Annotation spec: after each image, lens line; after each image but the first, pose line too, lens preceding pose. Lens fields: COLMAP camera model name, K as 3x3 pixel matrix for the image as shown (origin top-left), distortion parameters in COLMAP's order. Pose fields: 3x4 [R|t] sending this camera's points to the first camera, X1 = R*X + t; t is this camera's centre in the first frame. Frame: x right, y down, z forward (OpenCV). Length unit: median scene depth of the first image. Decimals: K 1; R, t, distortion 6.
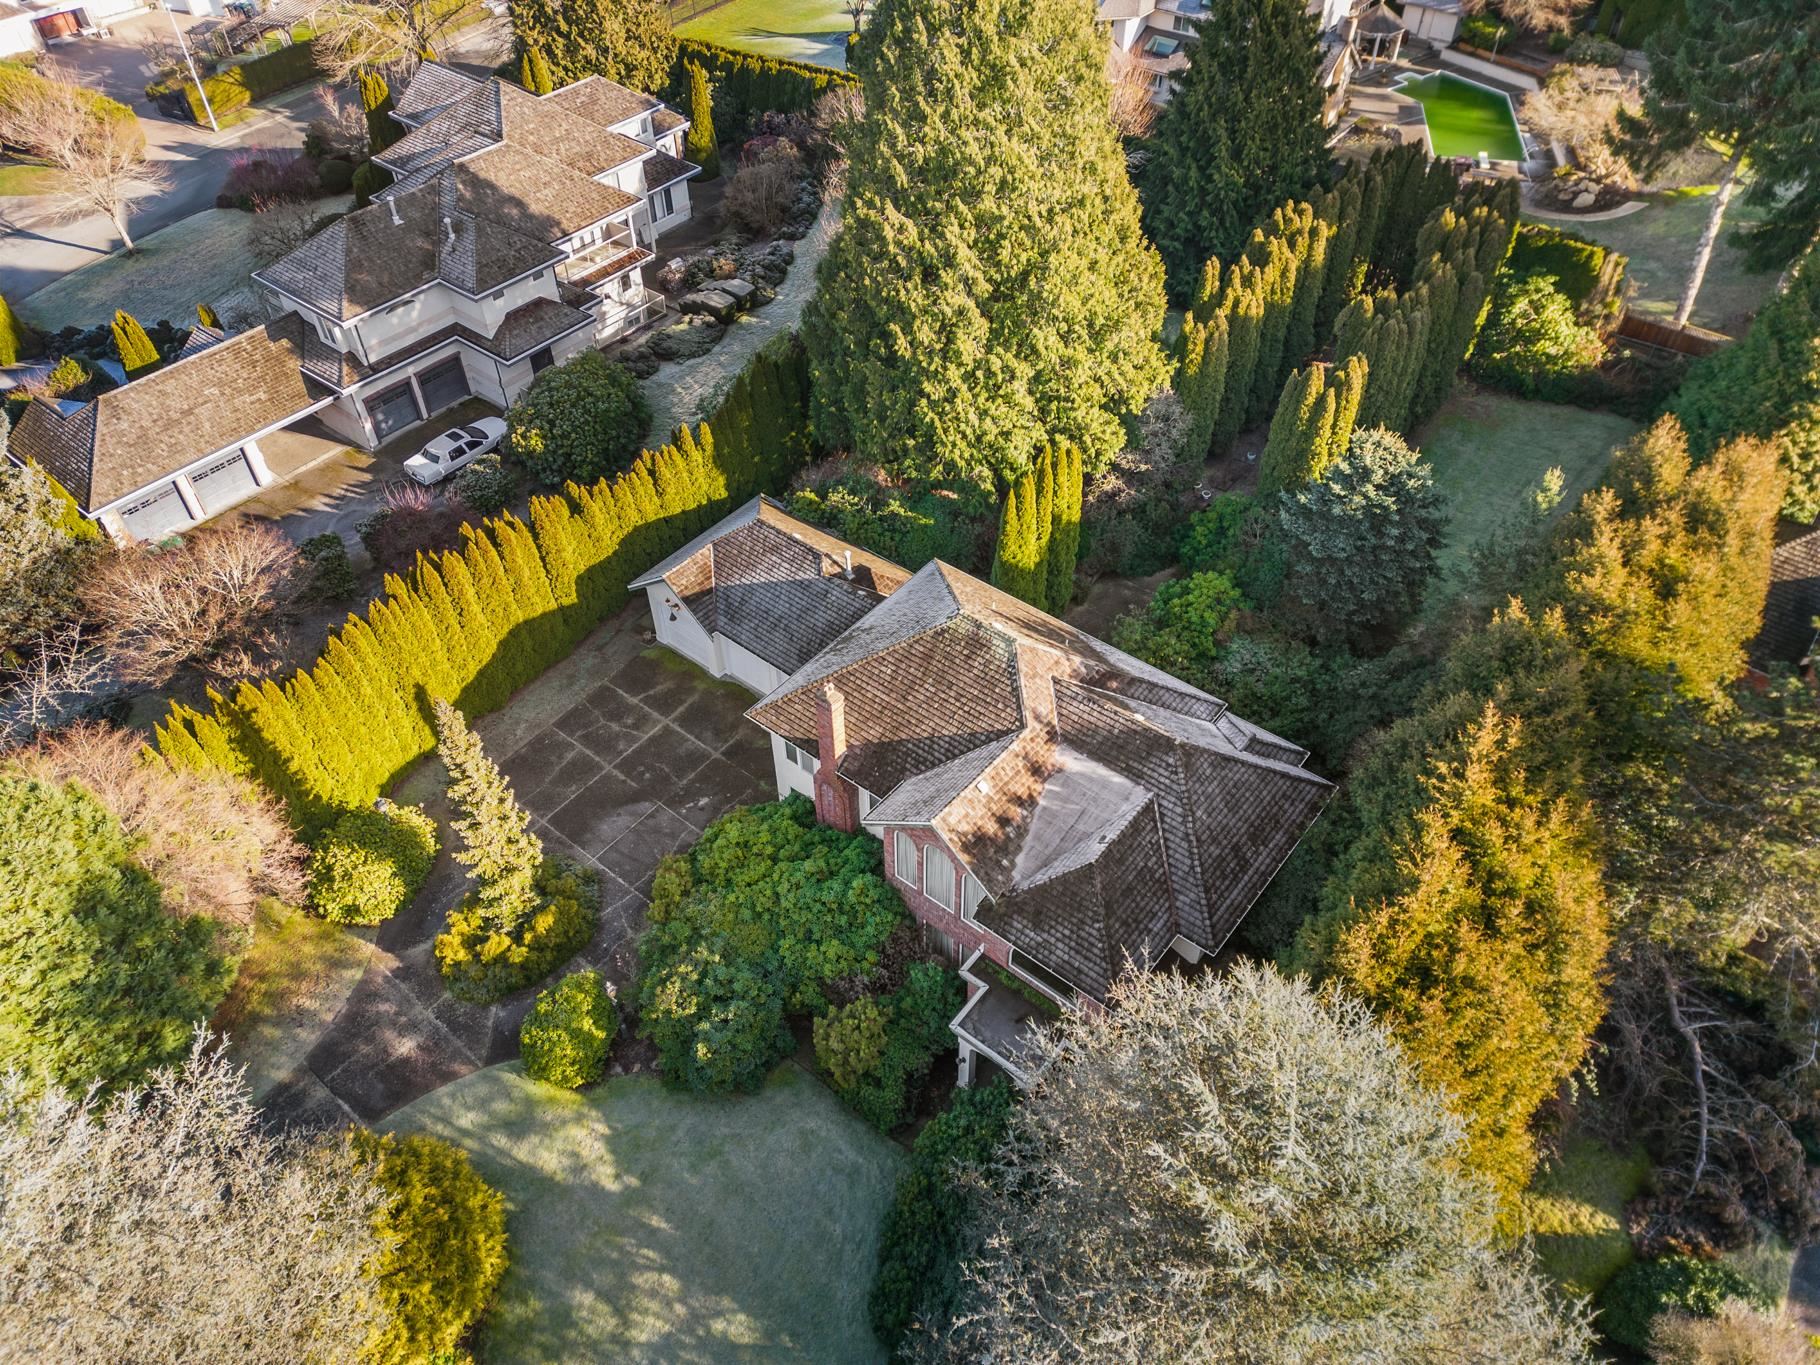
lens RADIAL K [[1256.2, 0, 910.0], [0, 1256.2, 682.5], [0, 0, 1]] dist [0.082230, -0.080258]
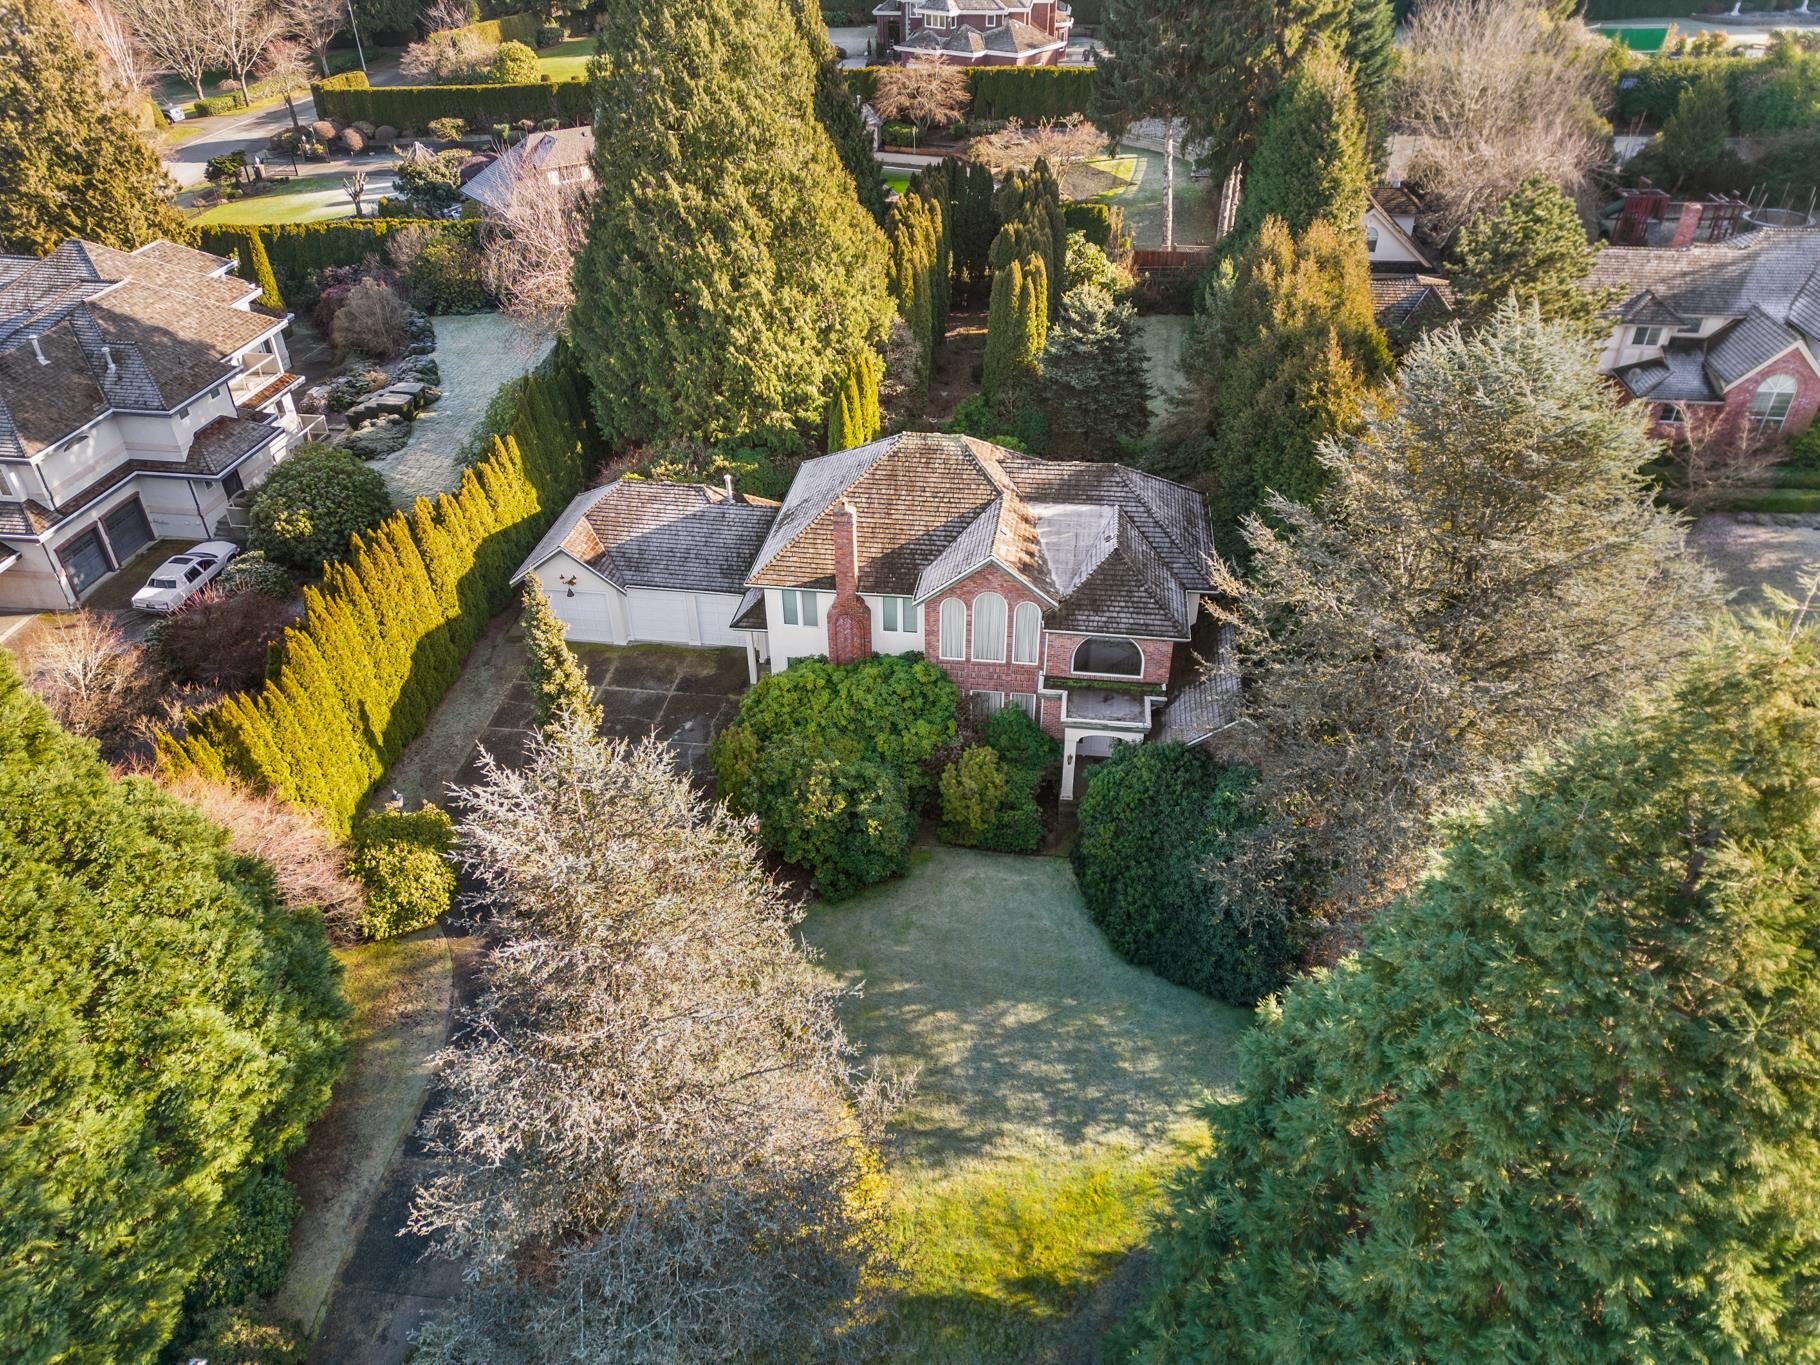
lens RADIAL K [[1256.2, 0, 910.0], [0, 1256.2, 682.5], [0, 0, 1]] dist [0.082230, -0.080258]
pose [[0.857484, -0.292209, 0.423480, -0.338103], [0.366832, 0.924347, -0.104964, 0.184702], [-0.360771, 0.245351, 0.899804, 0.002111]]
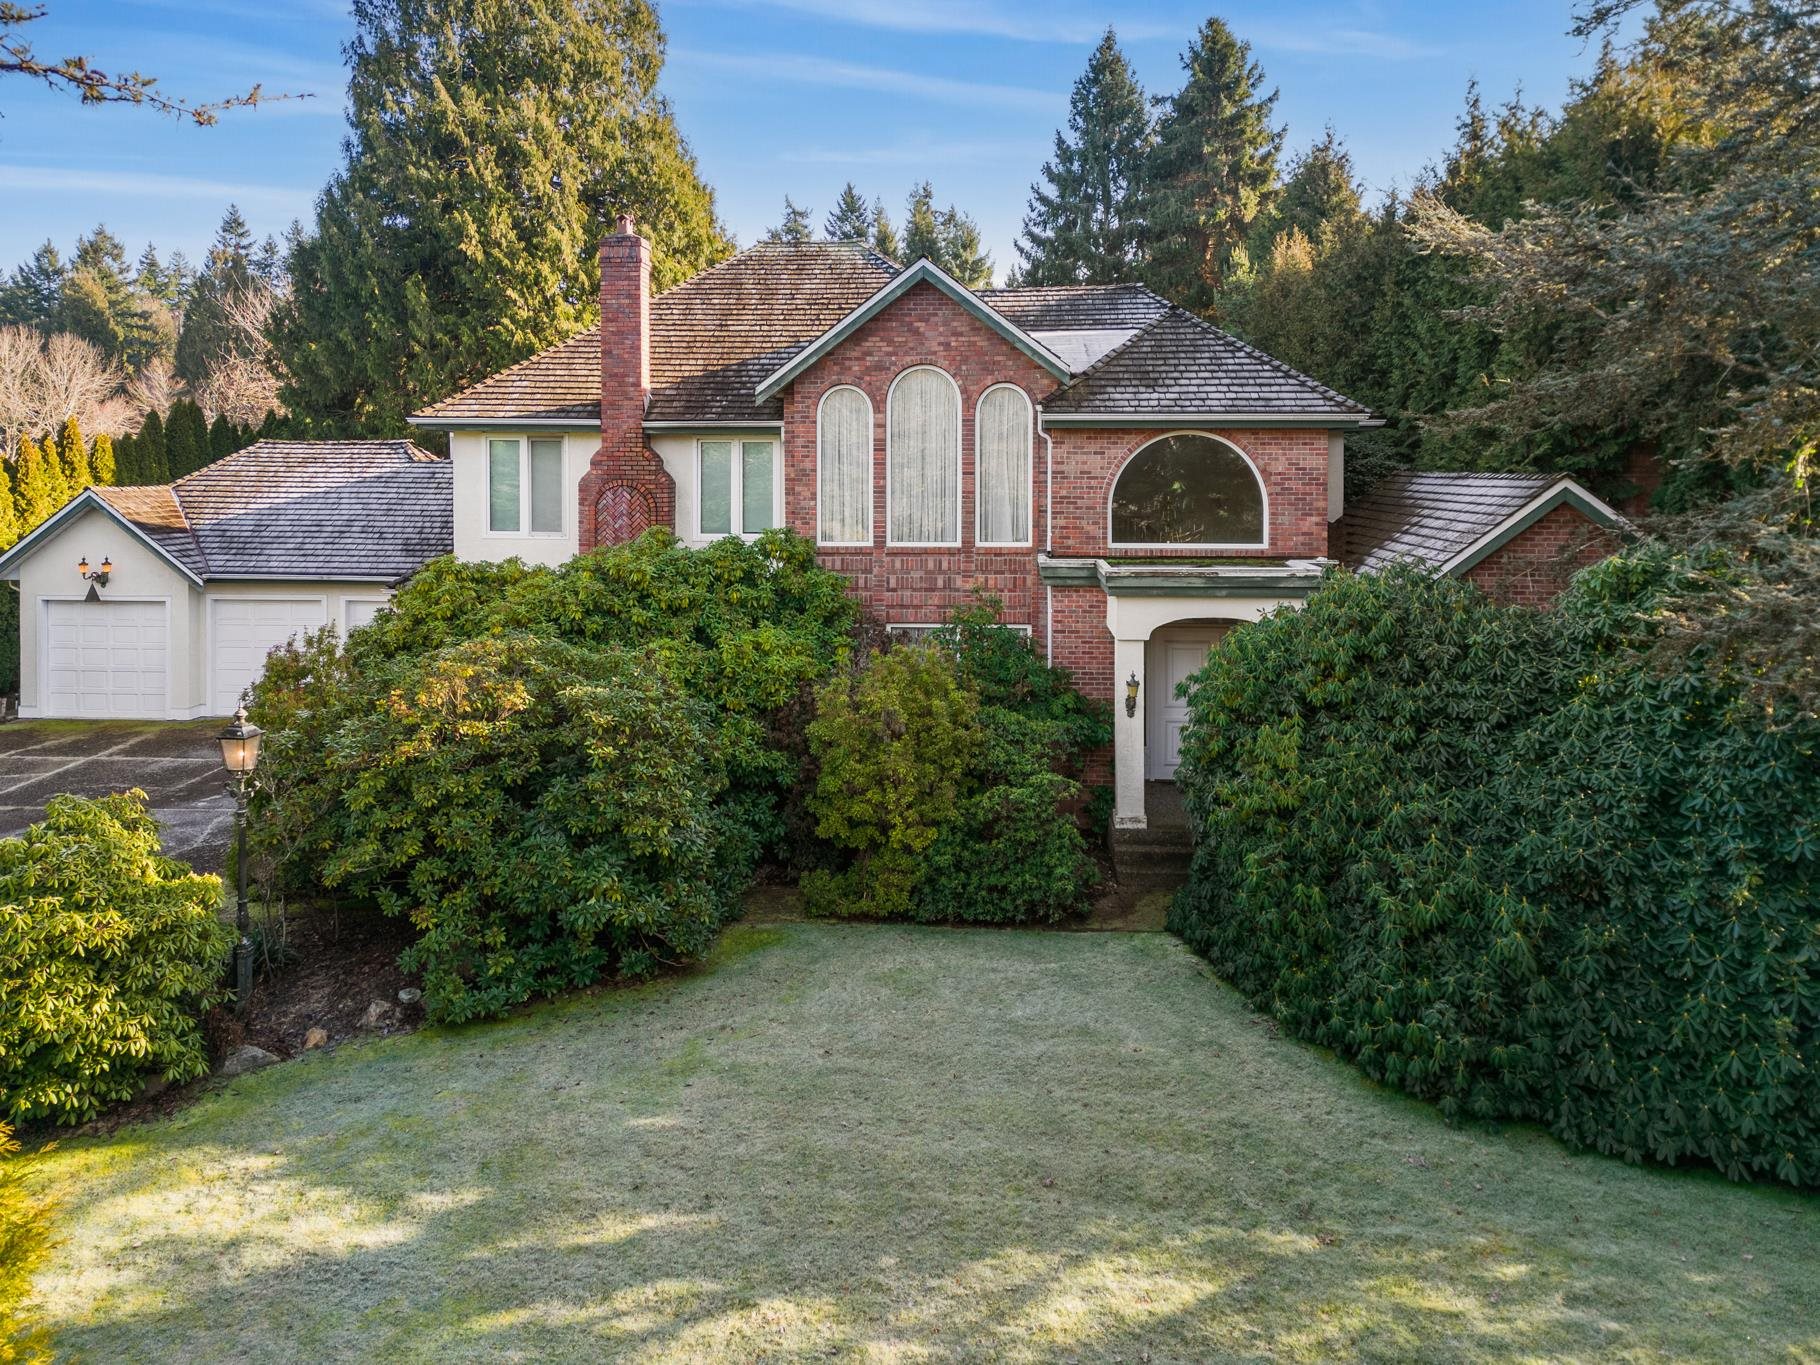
lens RADIAL K [[1324.6, 0, 912.9], [0, 1324.6, 500.3], [0, 0, 1]] dist [0.039673, -0.000243]
pose [[0.822187, -0.006470, 0.569180, -0.187193], [0.397328, 0.722551, -0.565731, 0.302057], [-0.407601, 0.691287, 0.596643, 0.425178]]
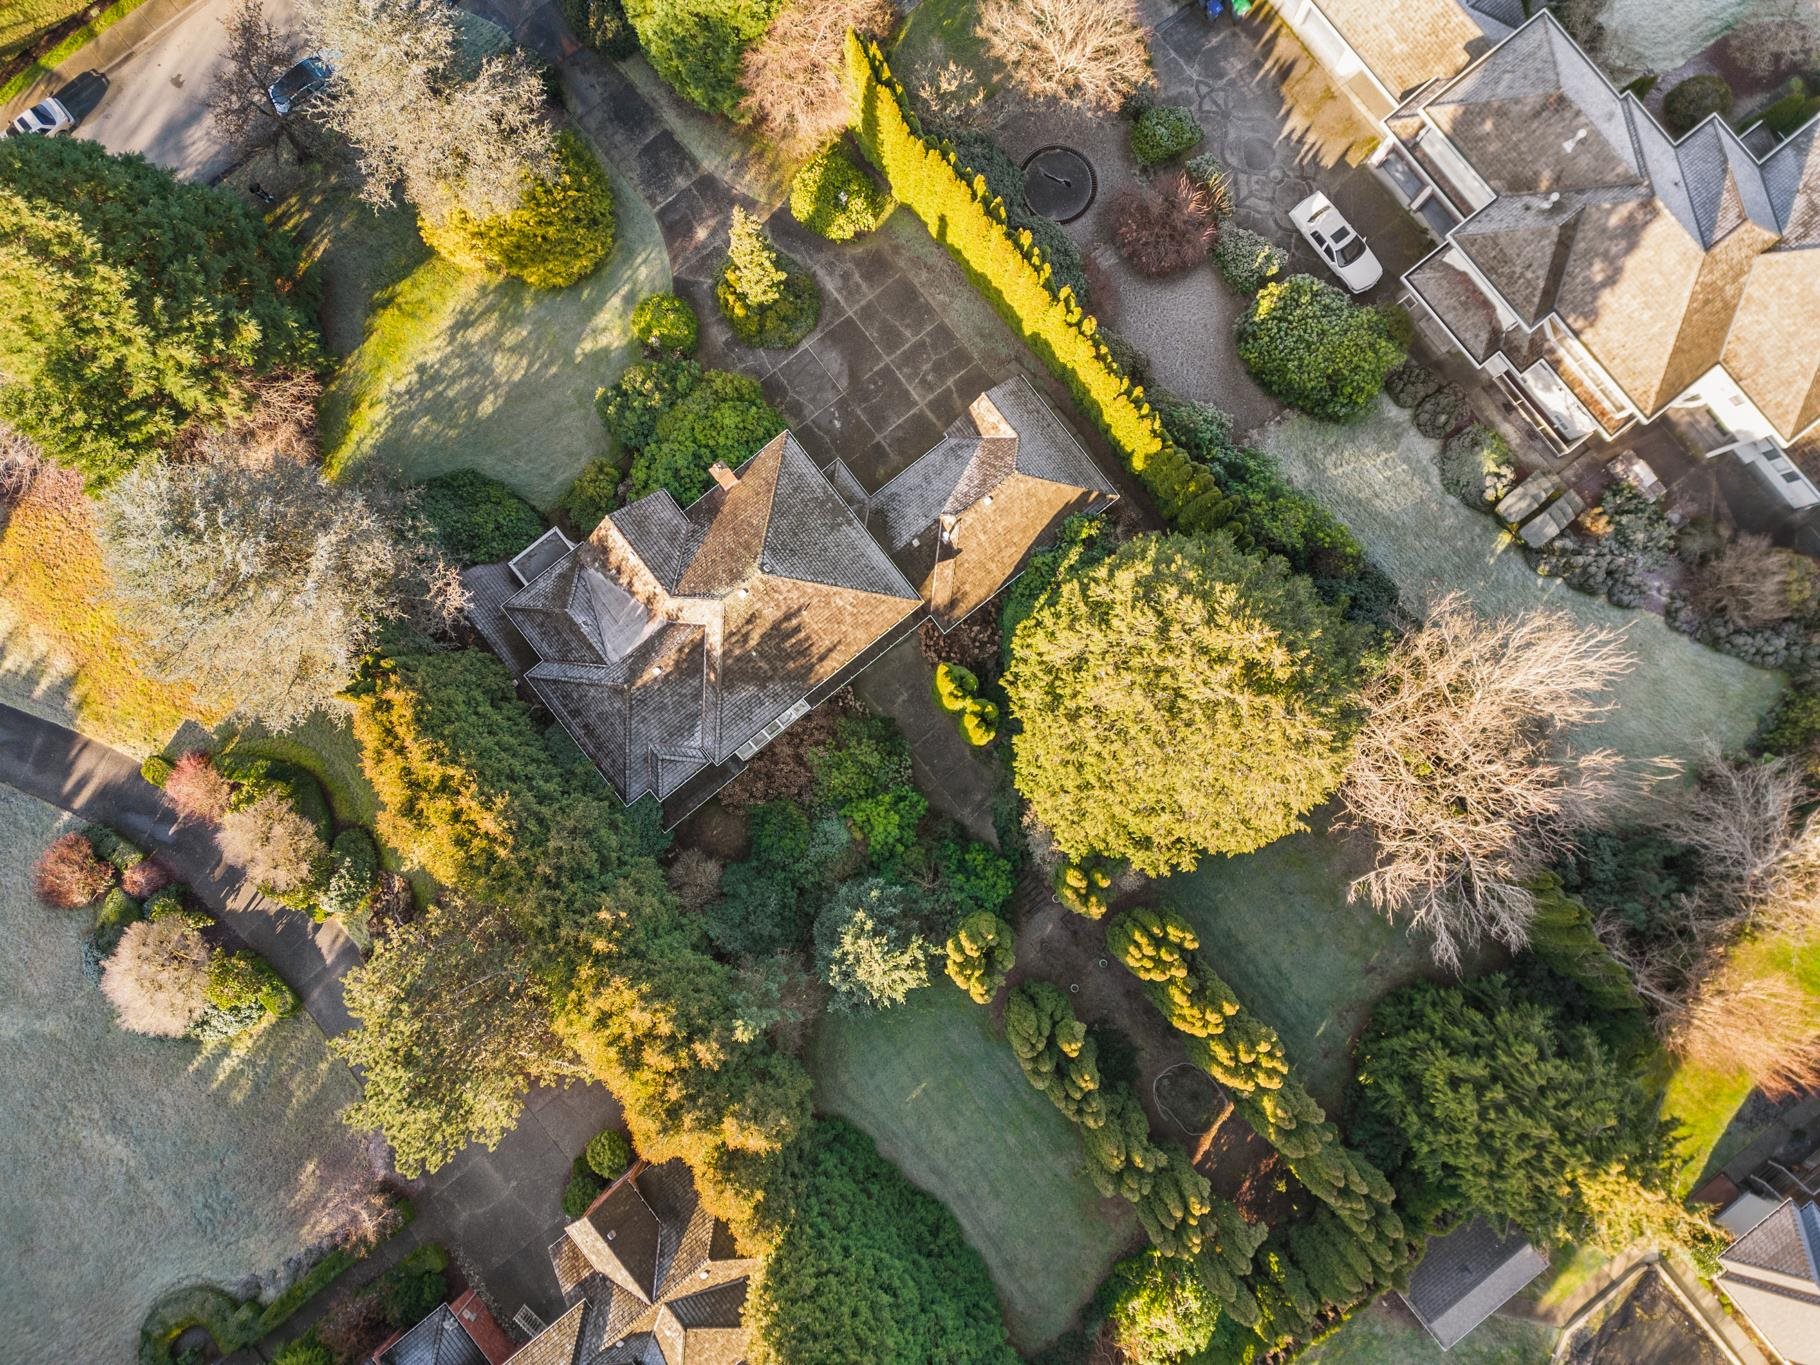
lens RADIAL K [[1256.2, 0, 910.0], [0, 1256.2, 682.5], [0, 0, 1]] dist [0.082230, -0.080258]
pose [[-0.222347, 0.974081, -0.041574, 0.118261], [-0.679993, -0.124377, 0.722593, -0.778639], [0.698693, 0.188936, 0.690023, 0.117147]]
